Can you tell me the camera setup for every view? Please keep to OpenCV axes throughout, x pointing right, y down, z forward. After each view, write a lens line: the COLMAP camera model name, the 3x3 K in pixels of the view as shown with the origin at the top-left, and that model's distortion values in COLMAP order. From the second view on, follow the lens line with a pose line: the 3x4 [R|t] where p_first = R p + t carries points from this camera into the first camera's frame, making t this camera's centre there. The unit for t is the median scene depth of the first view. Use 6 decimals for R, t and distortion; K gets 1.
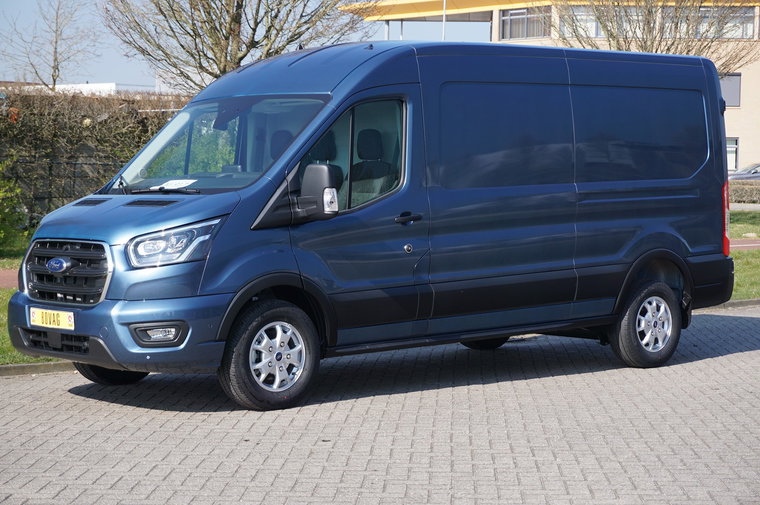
lens RADIAL K [[1474.3, 0, 380.0], [0, 1474.3, 252.5], [0, 0, 1]] dist [0.034030, 0.095253]
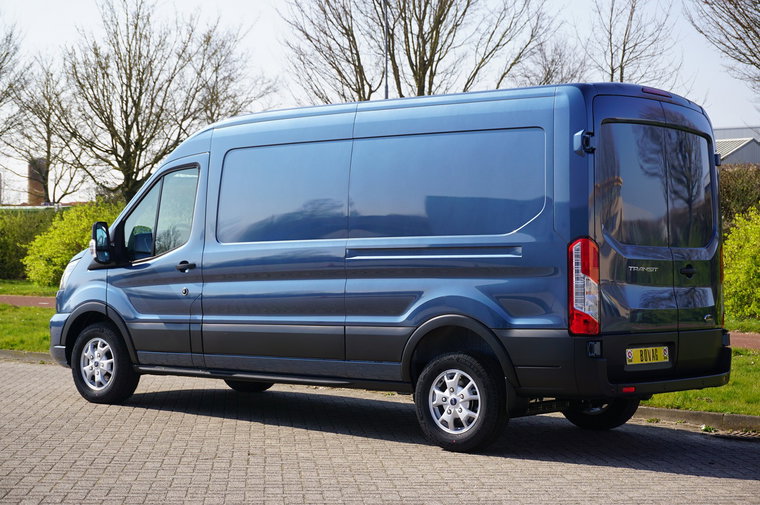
lens RADIAL K [[1473.0, 0, 379.2], [0, 1473.0, 201.1], [0, 0, 1]] dist [0.061615, -0.026133]
pose [[0.155490, -0.025497, -0.987508, 1.039666], [-0.054955, 0.997895, -0.034418, -0.036937], [0.986308, 0.059620, 0.153762, 0.815094]]
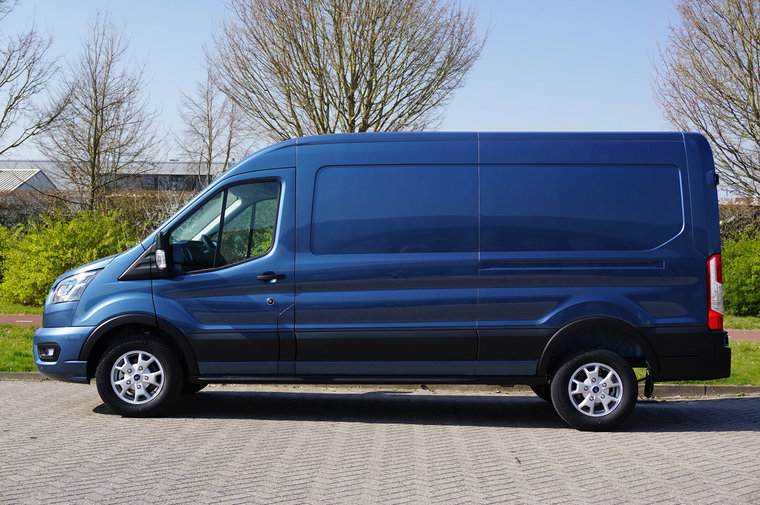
lens RADIAL K [[980.3, 0, 380.0], [0, 980.3, 252.5], [0, 0, 1]] dist [-0.002182, 0.007375]
pose [[0.748566, 0.018521, -0.662802, 0.526584], [-0.048539, 0.998459, -0.026919, -0.021700], [0.661281, 0.052322, 0.748311, 0.379011]]
